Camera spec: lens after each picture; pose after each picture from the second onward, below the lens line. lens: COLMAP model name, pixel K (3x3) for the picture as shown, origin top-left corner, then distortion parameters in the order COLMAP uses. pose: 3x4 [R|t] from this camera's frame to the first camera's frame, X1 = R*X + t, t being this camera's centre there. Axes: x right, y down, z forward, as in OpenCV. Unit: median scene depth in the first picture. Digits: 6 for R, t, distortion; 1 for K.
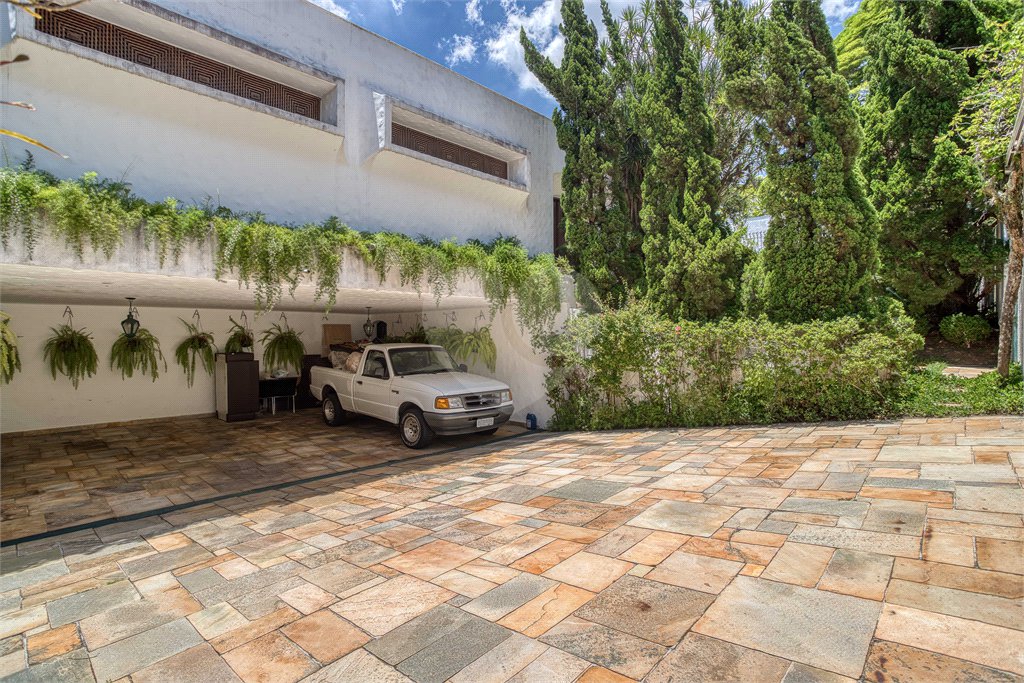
lens RADIAL K [[499.2, 0, 507.3], [0, 499.2, 343.0], [0, 0, 1]] dist [-0.068132, 0.036684]
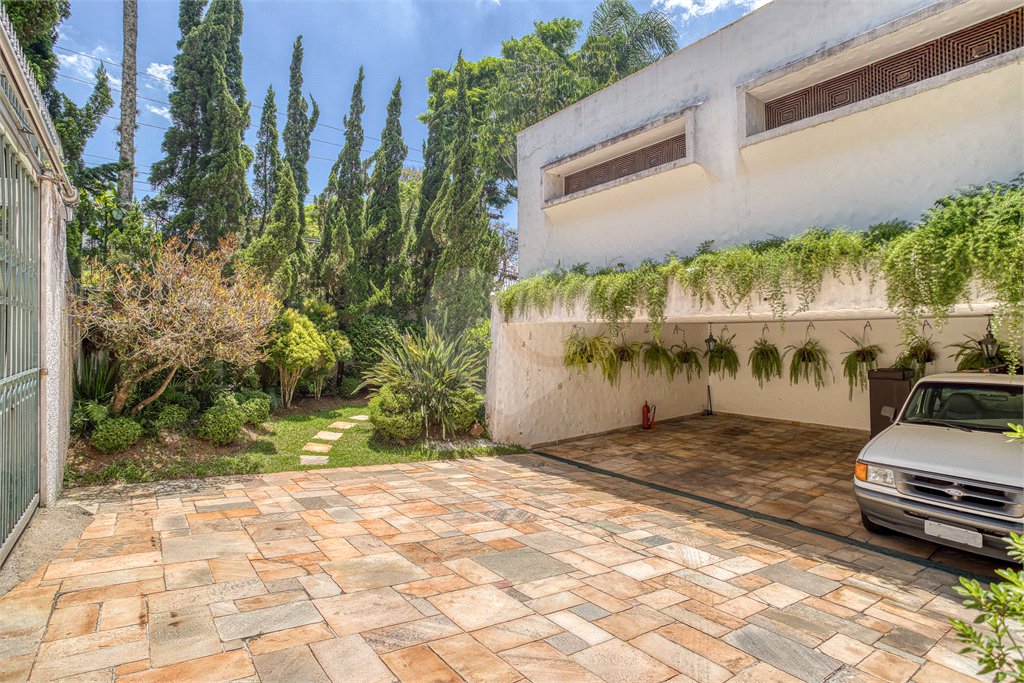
lens RADIAL K [[499.2, 0, 507.3], [0, 499.2, 343.0], [0, 0, 1]] dist [-0.068132, 0.036684]
pose [[-0.168309, 0.020032, -0.985531, 1.163237], [-0.003009, 0.999778, 0.020835, -0.120852], [0.985730, 0.006472, -0.168212, 1.292489]]
